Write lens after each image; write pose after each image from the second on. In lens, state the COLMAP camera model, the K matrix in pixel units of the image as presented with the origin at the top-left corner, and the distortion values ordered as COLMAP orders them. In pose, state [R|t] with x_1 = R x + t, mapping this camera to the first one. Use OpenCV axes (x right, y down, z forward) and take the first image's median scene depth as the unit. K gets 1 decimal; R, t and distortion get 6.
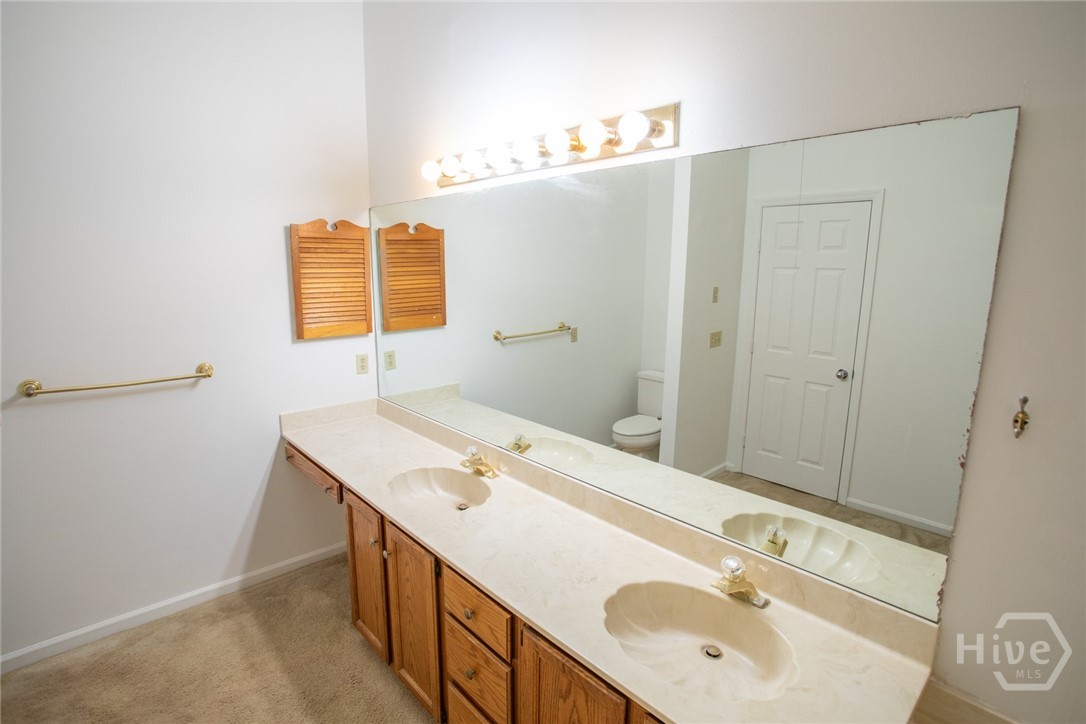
lens RADIAL K [[536.7, 0, 544.1], [0, 536.7, 366.8], [0, 0, 1]] dist [-0.038561, 0.000548]
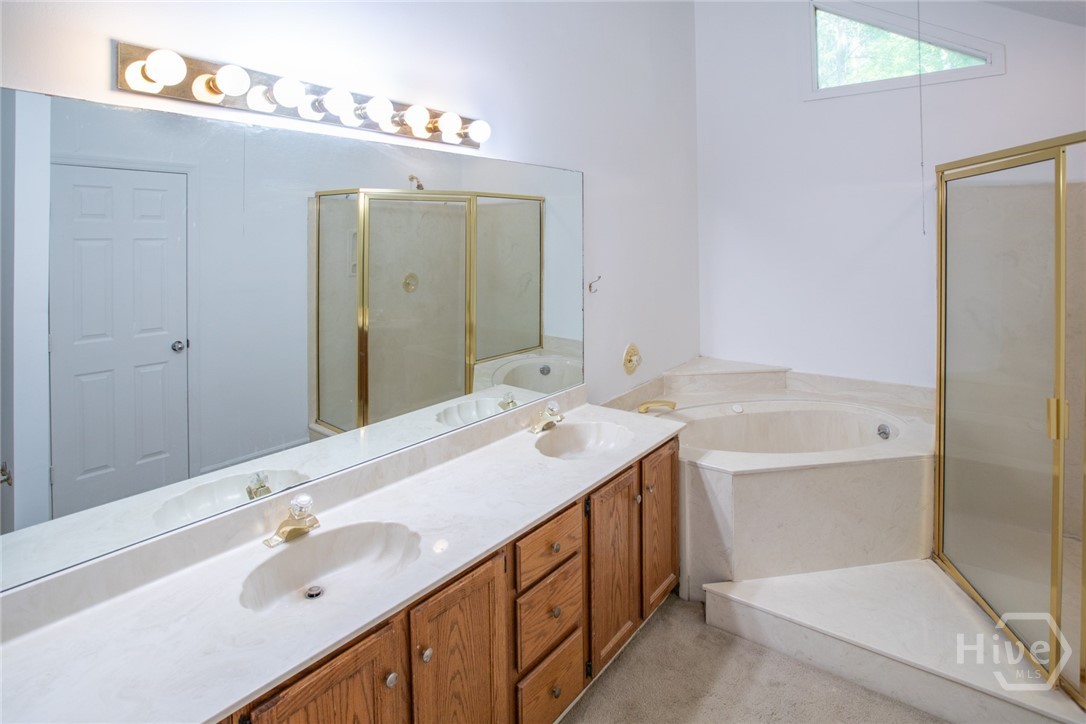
lens RADIAL K [[569.0, 0, 544.2], [0, 569.0, 236.0], [0, 0, 1]] dist [-0.021202, 0.001314]
pose [[-0.160452, -0.000548, 0.987043, -1.108197], [0.197044, 0.979853, 0.032576, -0.167670], [-0.967176, 0.199718, -0.157112, 0.946121]]
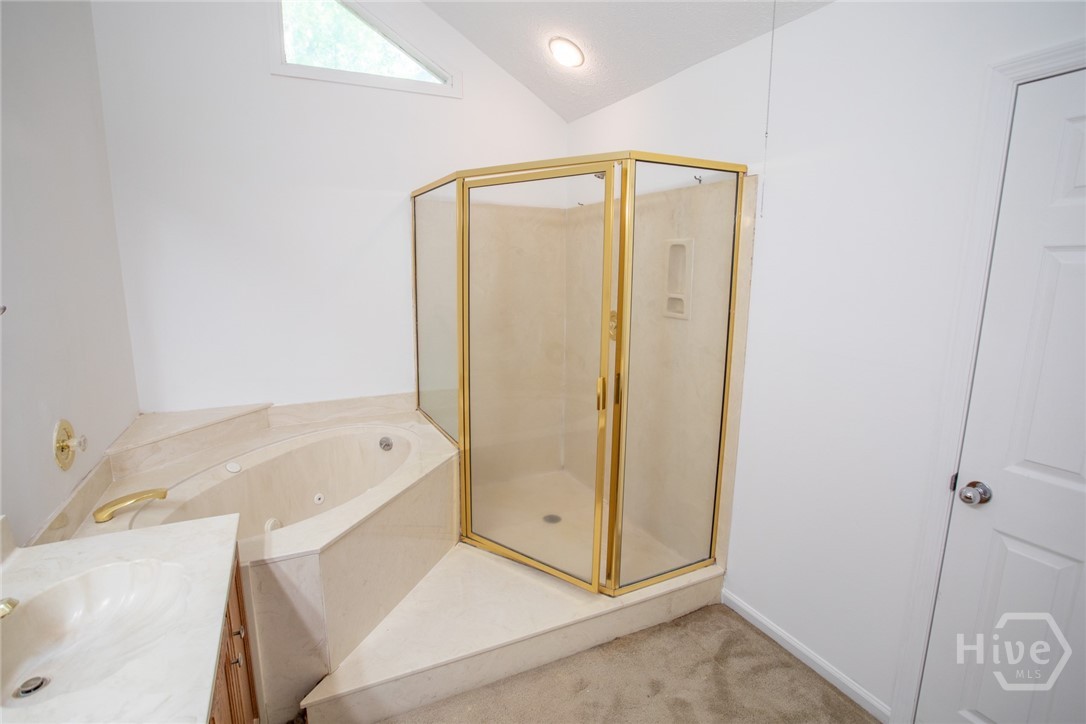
lens RADIAL K [[536.7, 0, 544.1], [0, 536.7, 366.8], [0, 0, 1]] dist [-0.038561, 0.000548]
pose [[-0.955025, -0.069704, 0.288215, -0.482819], [0.042711, 0.929506, 0.366326, -0.124369], [-0.293432, 0.362160, -0.884724, 1.023344]]
